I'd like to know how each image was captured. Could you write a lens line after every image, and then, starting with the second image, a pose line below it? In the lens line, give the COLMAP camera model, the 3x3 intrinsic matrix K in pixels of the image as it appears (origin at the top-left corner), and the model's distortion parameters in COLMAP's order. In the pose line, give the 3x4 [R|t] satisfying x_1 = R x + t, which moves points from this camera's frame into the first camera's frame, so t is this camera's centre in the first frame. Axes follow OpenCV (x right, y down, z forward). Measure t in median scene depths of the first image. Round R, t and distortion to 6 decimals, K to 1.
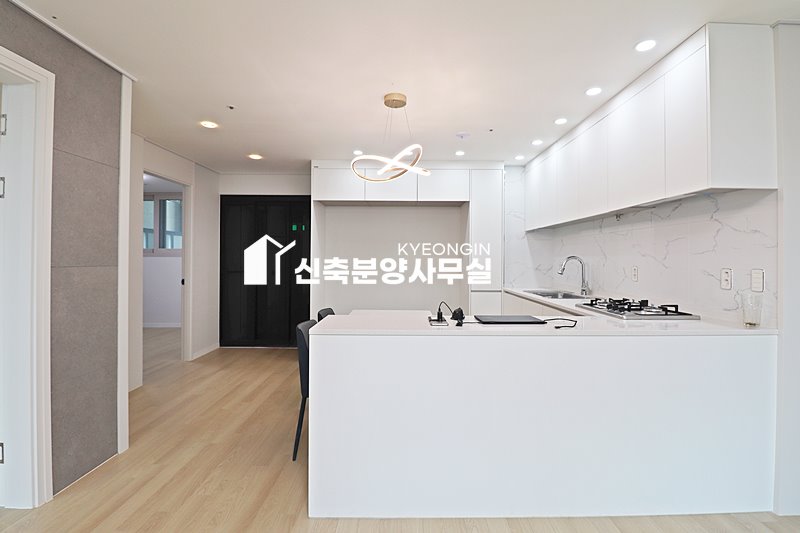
lens RADIAL K [[371.7, 0, 403.8], [0, 371.7, 257.3], [0, 0, 1]] dist [-0.000765, -0.012700]
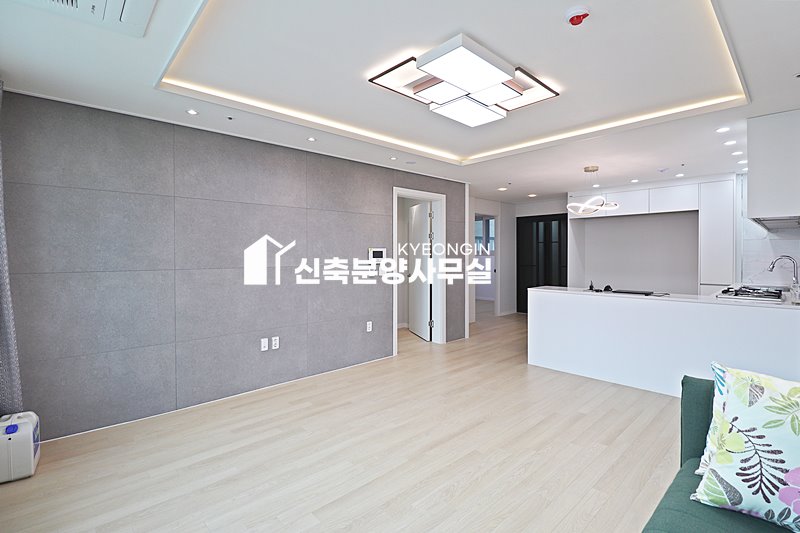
lens RADIAL K [[371.7, 0, 403.8], [0, 371.7, 257.3], [0, 0, 1]] dist [-0.000765, -0.012700]
pose [[0.682183, -0.001353, -0.731180, 0.635920], [0.010898, 0.999906, 0.008317, -0.027535], [0.731100, -0.013642, 0.682134, -0.825839]]
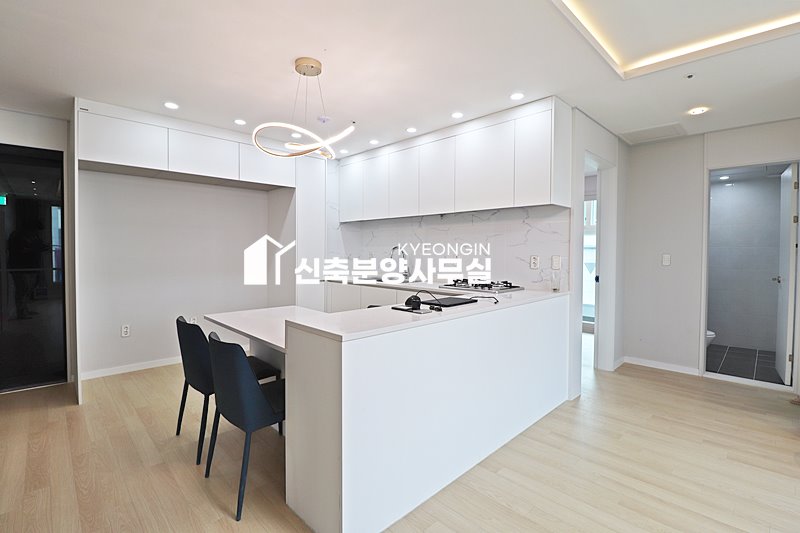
lens RADIAL K [[371.7, 0, 403.8], [0, 371.7, 257.3], [0, 0, 1]] dist [-0.000765, -0.012700]
pose [[0.711524, -0.016435, 0.702470, -0.466868], [-0.004362, 0.999604, 0.027804, -0.002412], [-0.702648, -0.022847, 0.711170, 0.207487]]
